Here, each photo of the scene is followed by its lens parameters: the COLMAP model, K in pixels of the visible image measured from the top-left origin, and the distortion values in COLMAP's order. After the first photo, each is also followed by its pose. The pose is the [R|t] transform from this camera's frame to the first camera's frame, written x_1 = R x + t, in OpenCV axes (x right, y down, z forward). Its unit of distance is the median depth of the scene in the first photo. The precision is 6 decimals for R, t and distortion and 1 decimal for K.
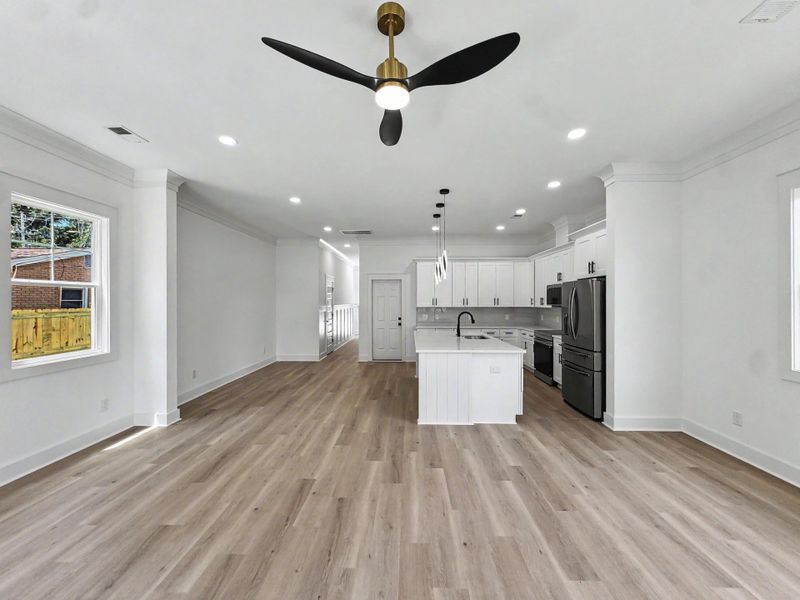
lens RADIAL K [[318.6, 0, 400.0], [0, 318.6, 300.0], [0, 0, 1]] dist [-0.000978, -0.000044]
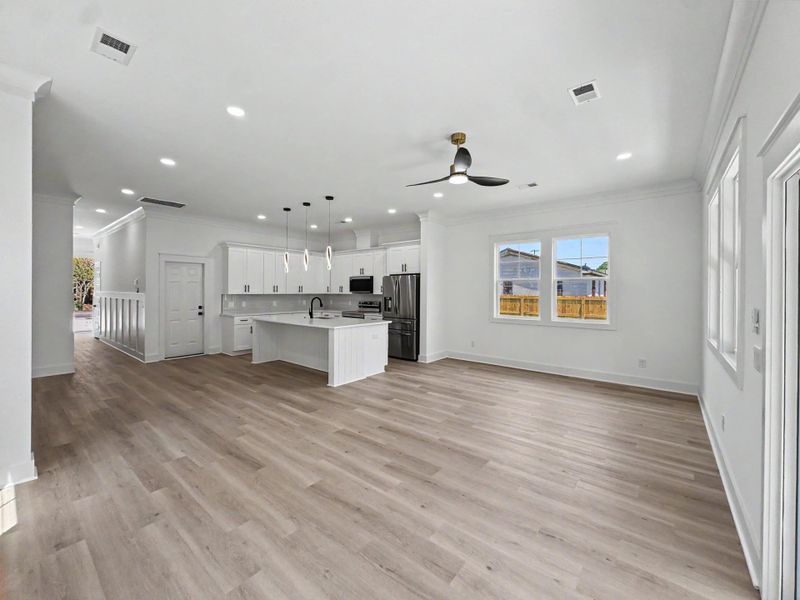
lens RADIAL K [[319.7, 0, 396.0], [0, 319.7, 289.2], [0, 0, 1]] dist [-0.001732, 0.000033]
pose [[0.624577, 0.008416, 0.780918, -0.755273], [-0.009083, 0.999953, -0.003512, 0.013115], [-0.780910, -0.004900, 0.624624, 0.040338]]
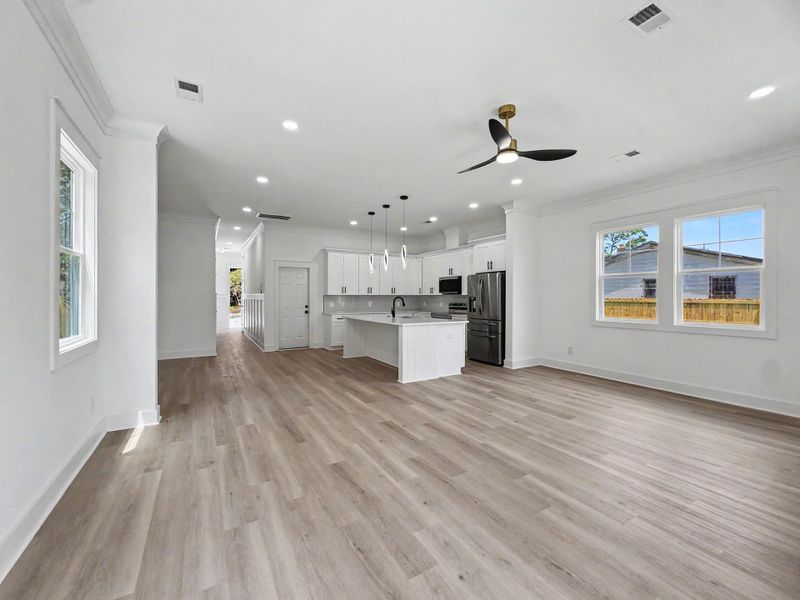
lens RADIAL K [[326.3, 0, 399.9], [0, 326.3, 294.3], [0, 0, 1]] dist [-0.001482, -0.000182]
pose [[0.852907, 0.007036, 0.522015, -0.614211], [-0.006041, 0.999975, -0.003609, 0.045811], [-0.522028, -0.000076, 0.852928, -0.081635]]
